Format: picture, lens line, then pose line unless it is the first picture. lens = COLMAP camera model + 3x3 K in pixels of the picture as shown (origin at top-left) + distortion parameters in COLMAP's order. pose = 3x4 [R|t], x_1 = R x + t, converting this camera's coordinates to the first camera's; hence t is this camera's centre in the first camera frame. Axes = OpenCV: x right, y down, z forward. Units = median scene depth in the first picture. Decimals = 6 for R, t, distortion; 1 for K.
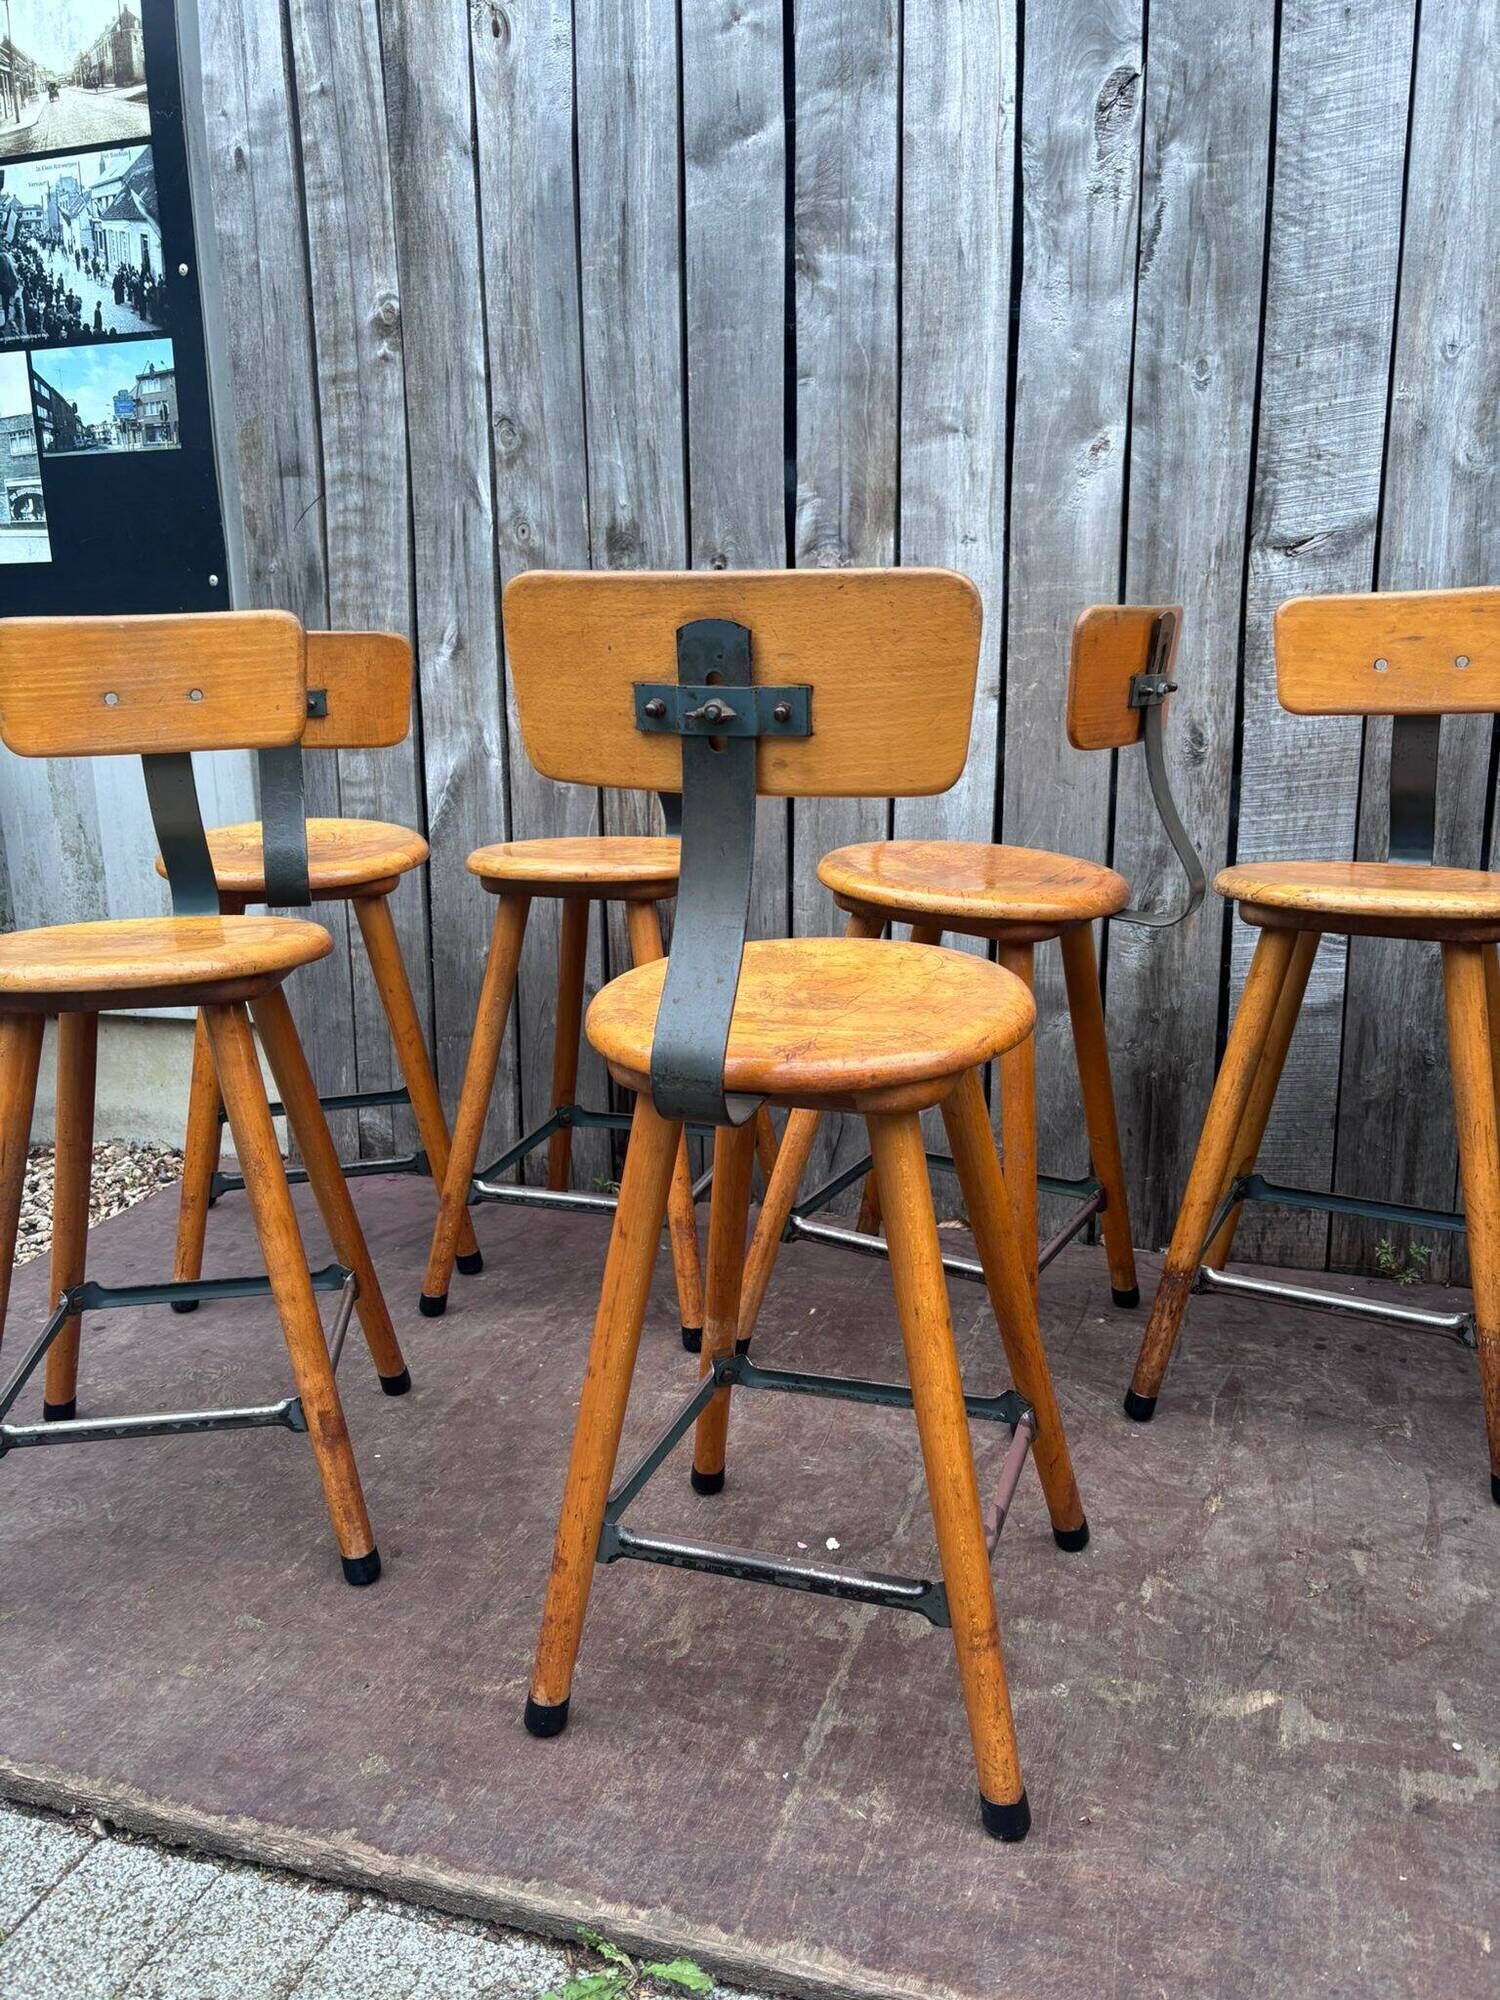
lens RADIAL K [[1508.2, 0, 756.3], [0, 1508.2, 995.0], [0, 0, 1]] dist [0.062386, -0.084228]
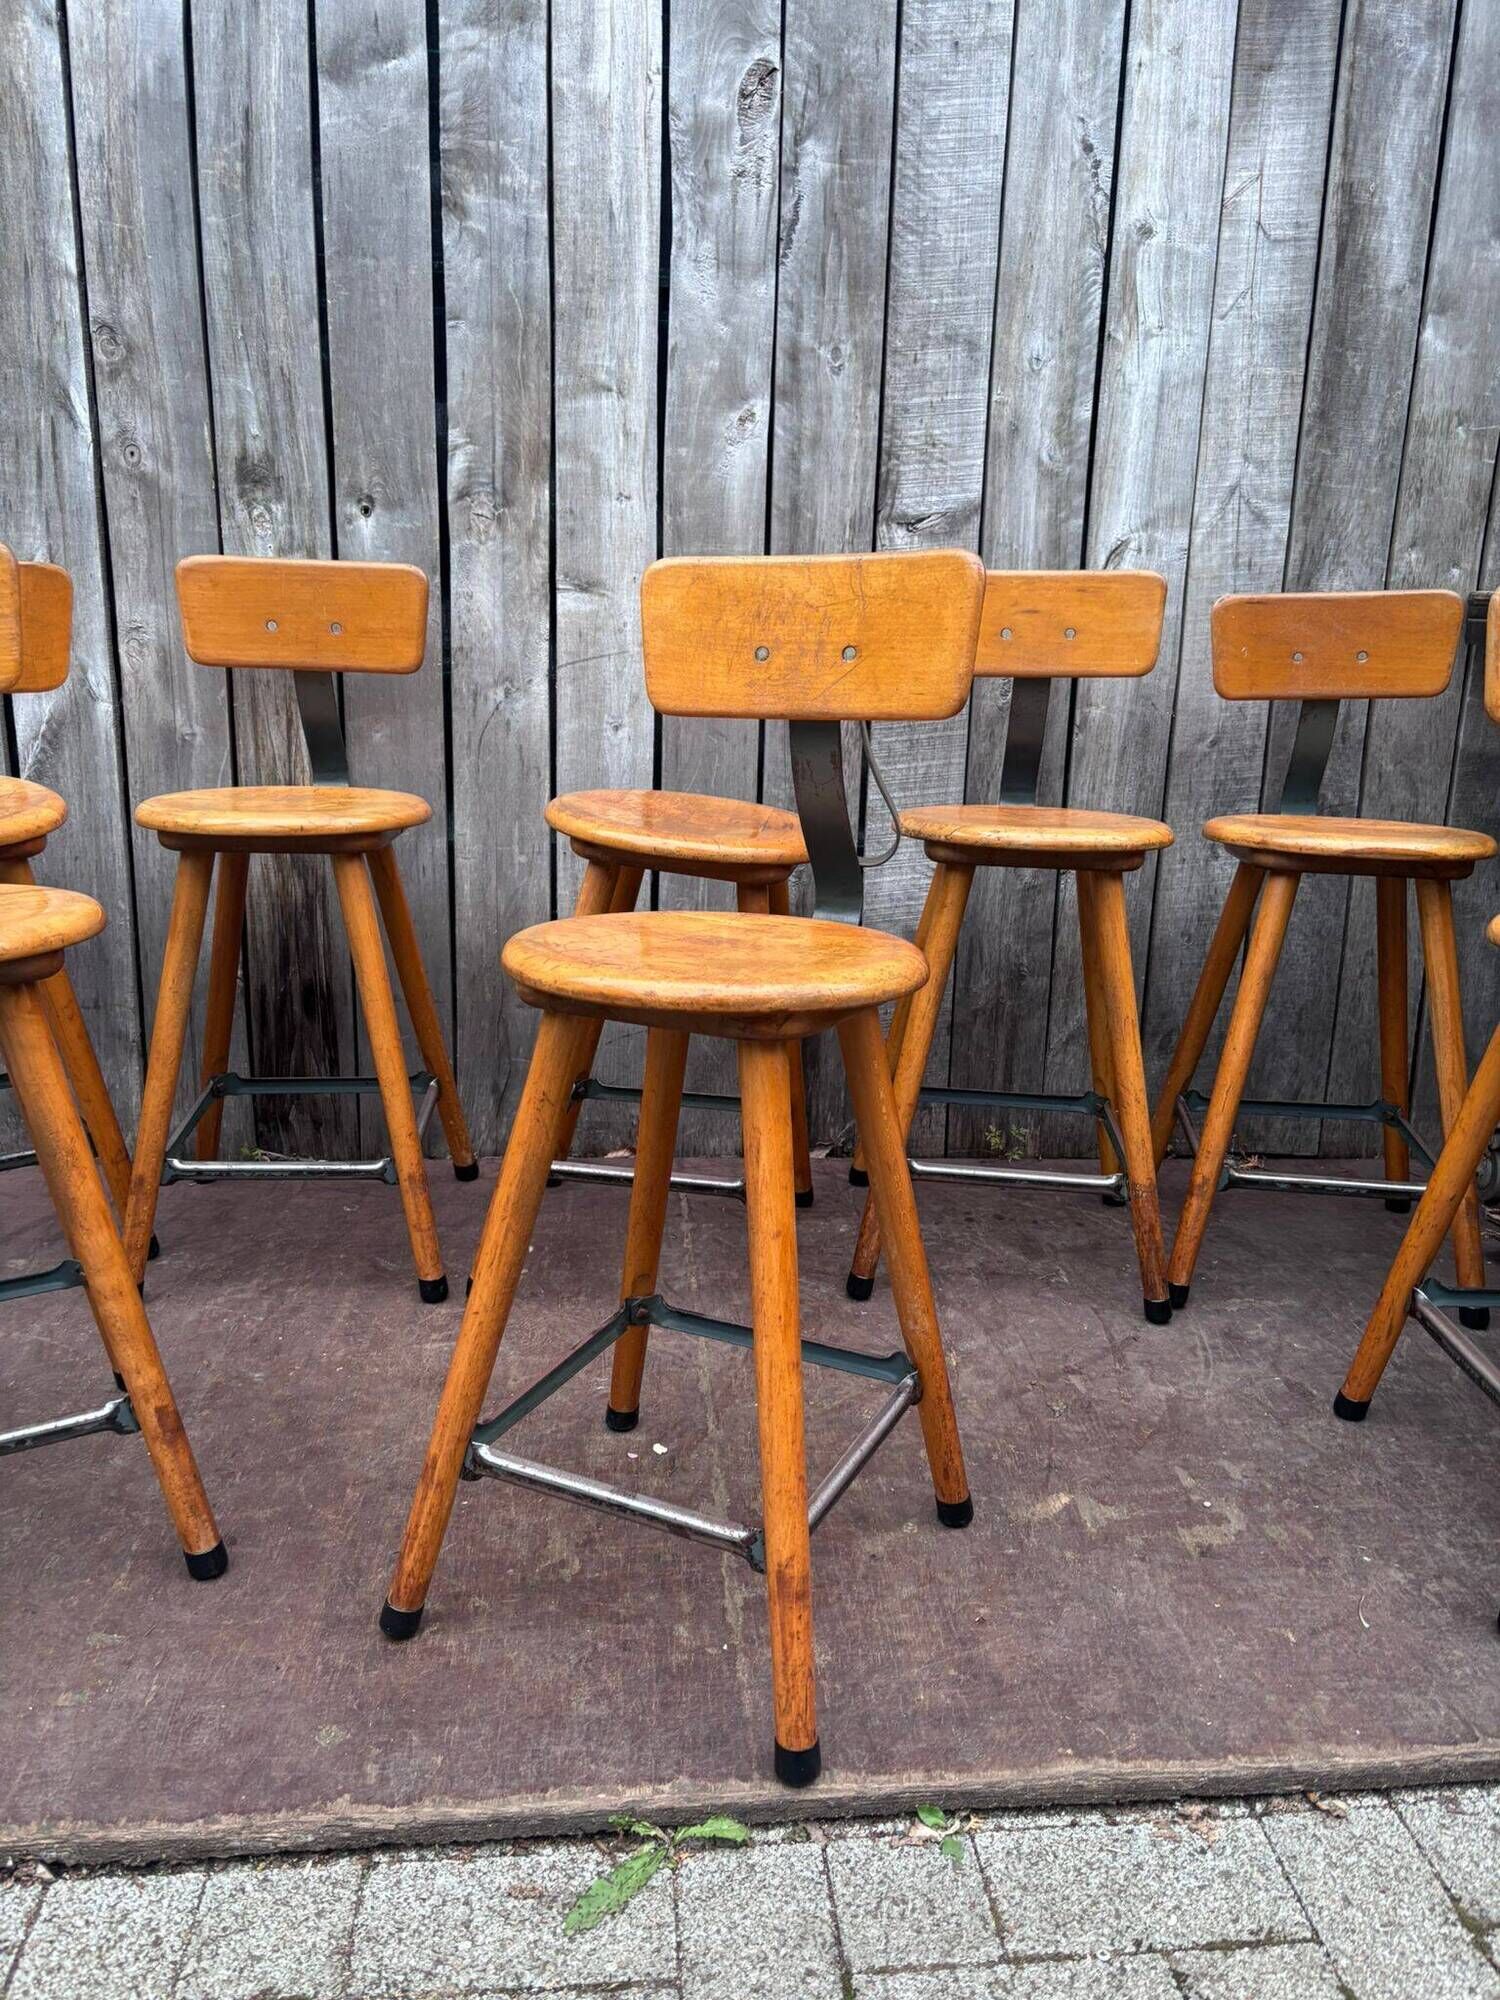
lens RADIAL K [[1506.7, 0, 752.8], [0, 1506.7, 1012.7], [0, 0, 1]] dist [0.058892, -0.081718]
pose [[0.917898, -0.068468, 0.390865, -0.223086], [0.048713, 0.996994, 0.060248, -0.006823], [-0.393816, -0.036261, 0.918474, -0.001298]]
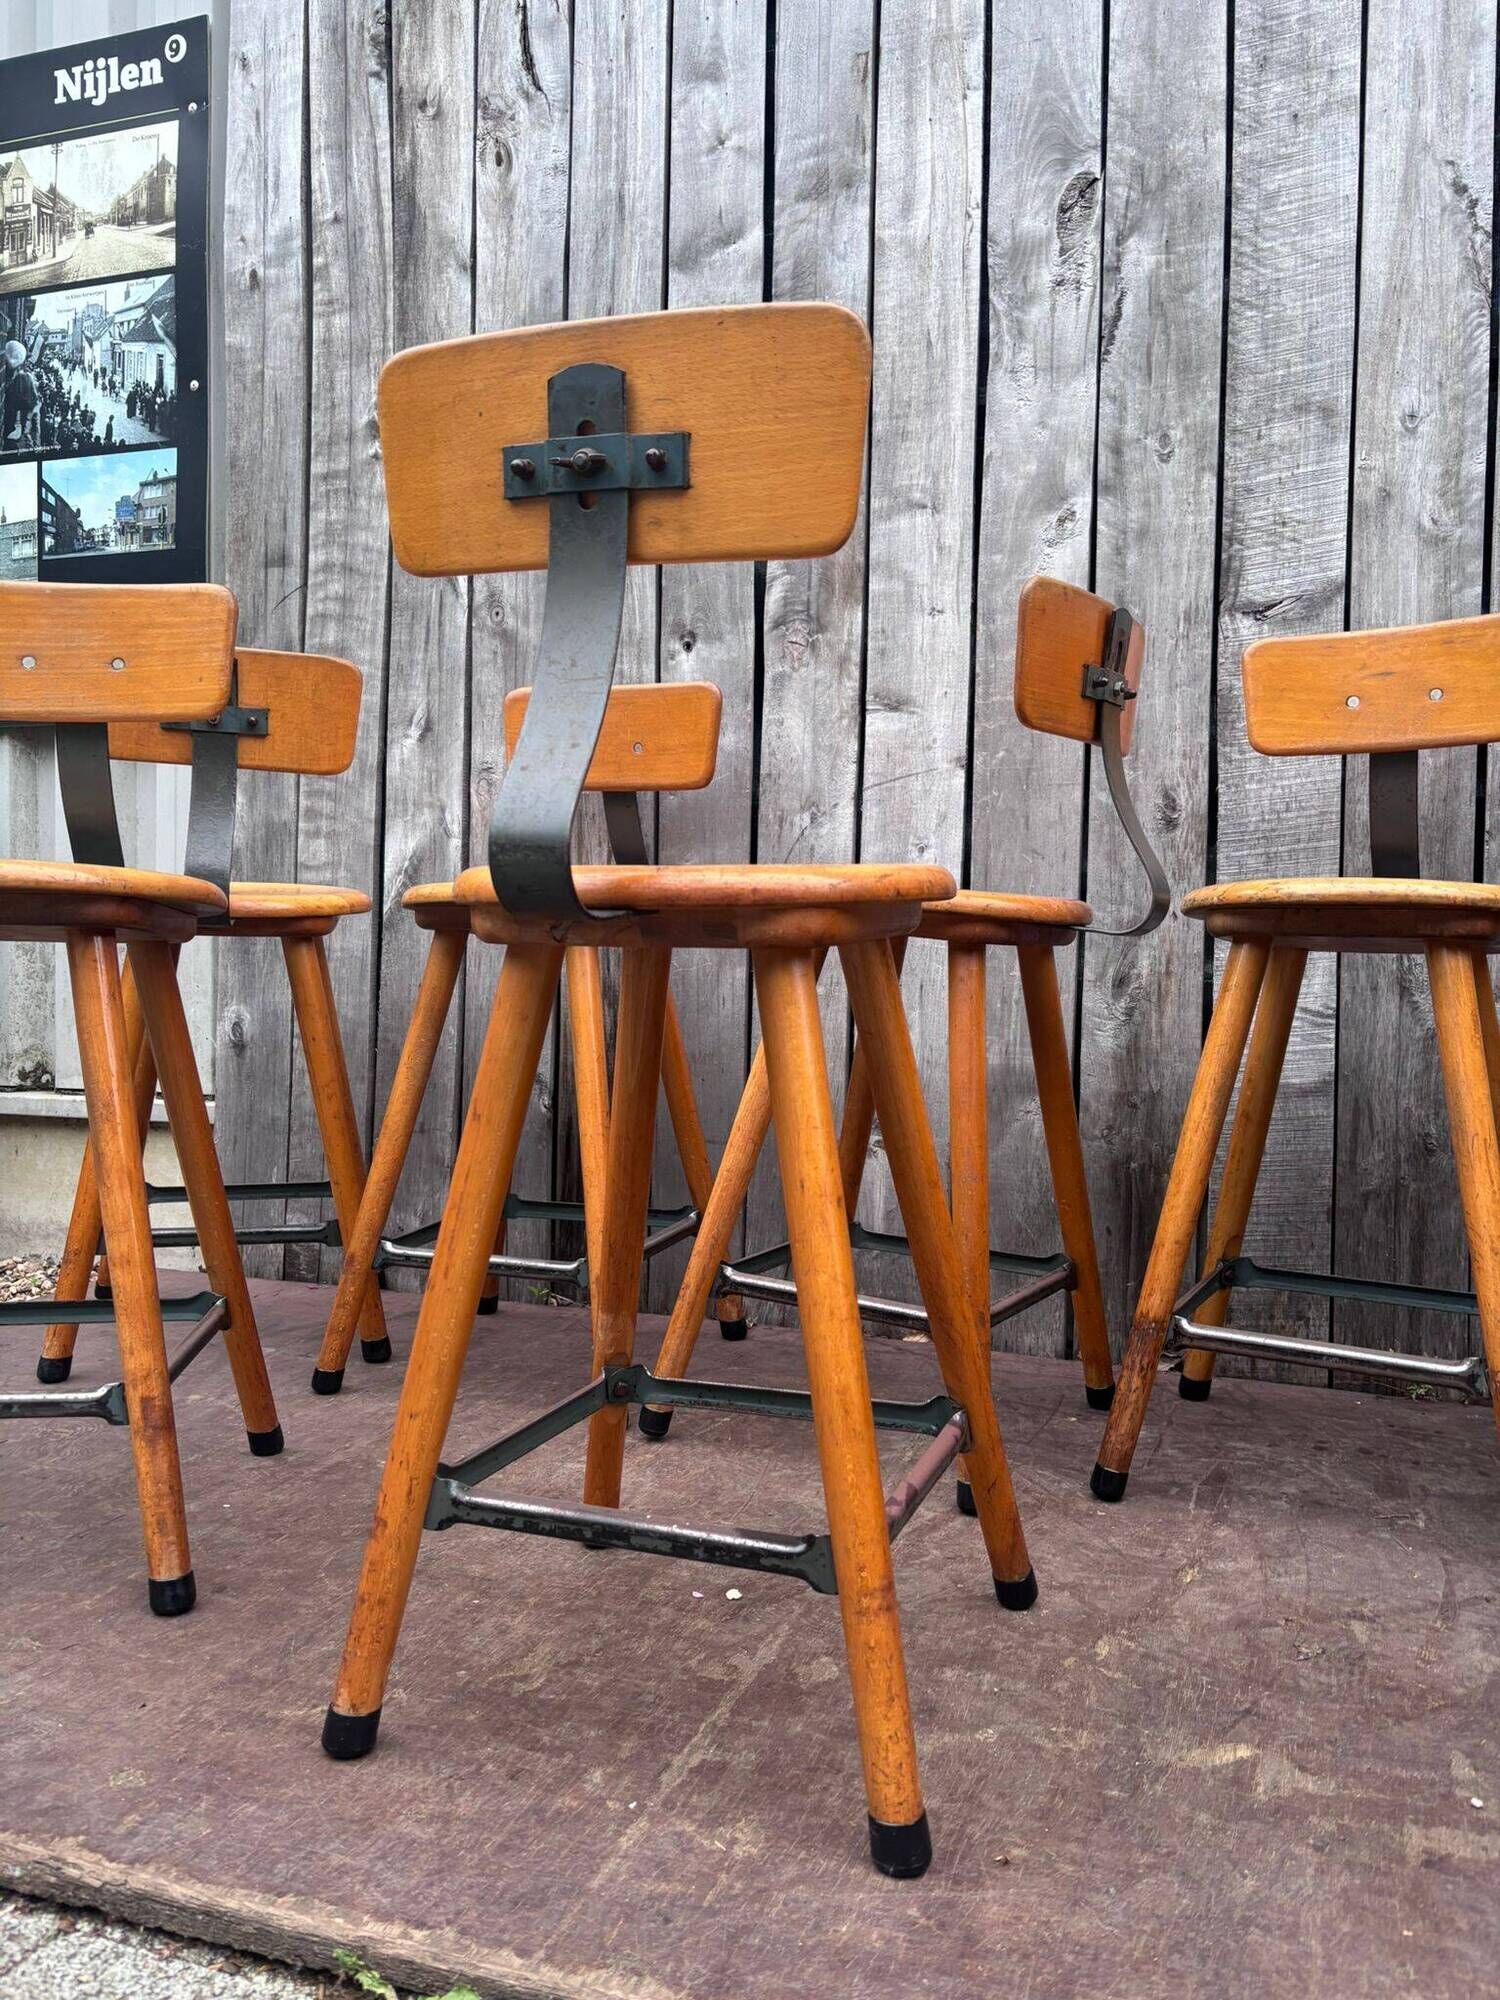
lens RADIAL K [[1507.8, 0, 760.7], [0, 1507.8, 989.3], [0, 0, 1]] dist [0.065175, -0.086833]
pose [[0.999343, 0.031892, -0.017233, 0.053428], [-0.034714, 0.978858, -0.201575, 0.156229], [0.010440, 0.202040, 0.979322, 0.081324]]
